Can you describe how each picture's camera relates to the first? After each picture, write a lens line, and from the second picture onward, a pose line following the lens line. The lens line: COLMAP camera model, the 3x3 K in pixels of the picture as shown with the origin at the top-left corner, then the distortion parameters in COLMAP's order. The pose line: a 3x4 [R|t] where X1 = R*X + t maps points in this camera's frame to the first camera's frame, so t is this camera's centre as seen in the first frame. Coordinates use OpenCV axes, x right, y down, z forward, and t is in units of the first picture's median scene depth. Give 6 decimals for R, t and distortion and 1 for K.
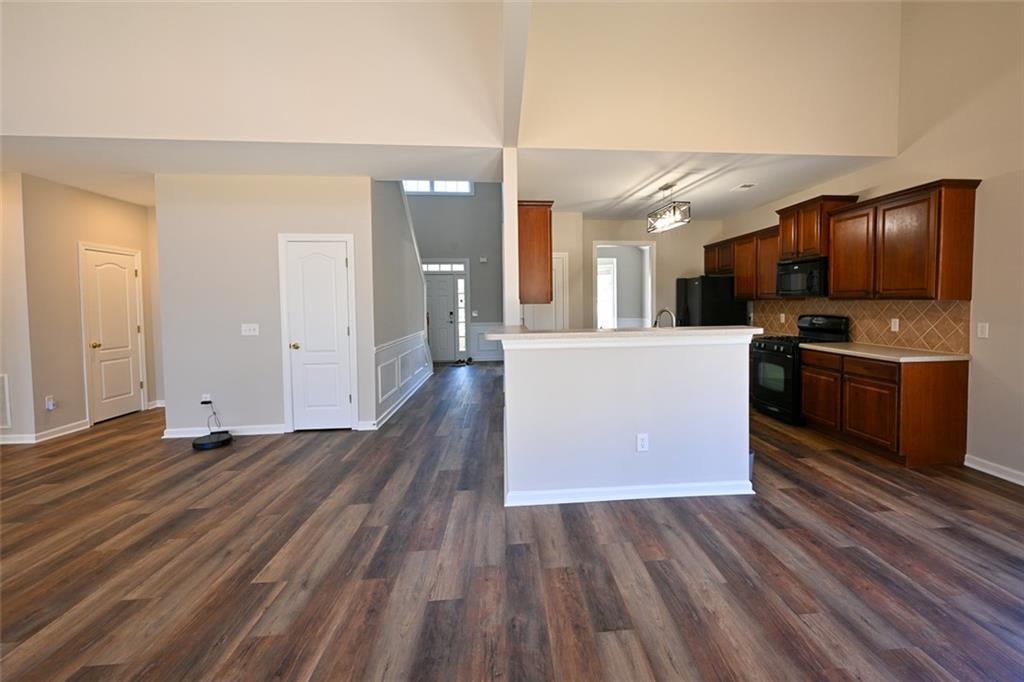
lens RADIAL K [[447.4, 0, 546.7], [0, 447.4, 321.2], [0, 0, 1]] dist [-0.001712, 0.000020]
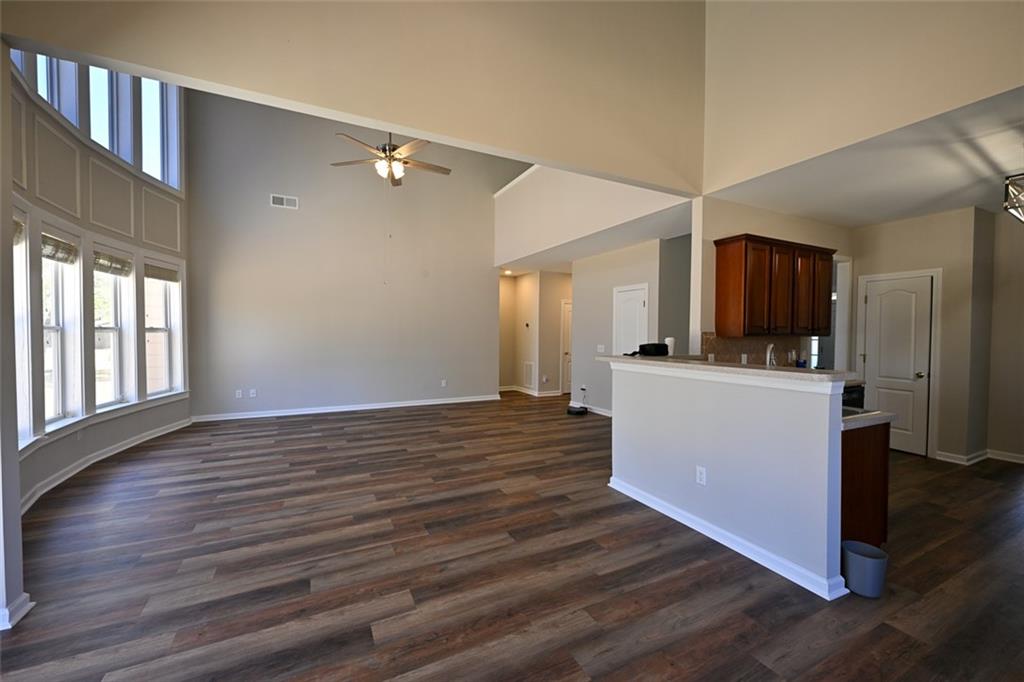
lens RADIAL K [[400.9, 0, 512.0], [0, 400.9, 341.0], [0, 0, 1]] dist [-0.000694, 0.000013]
pose [[0.363585, 0.032593, -0.930991, 0.997400], [-0.047484, 0.998737, 0.016420, -0.029792], [0.930350, 0.038237, 0.364674, 0.294848]]
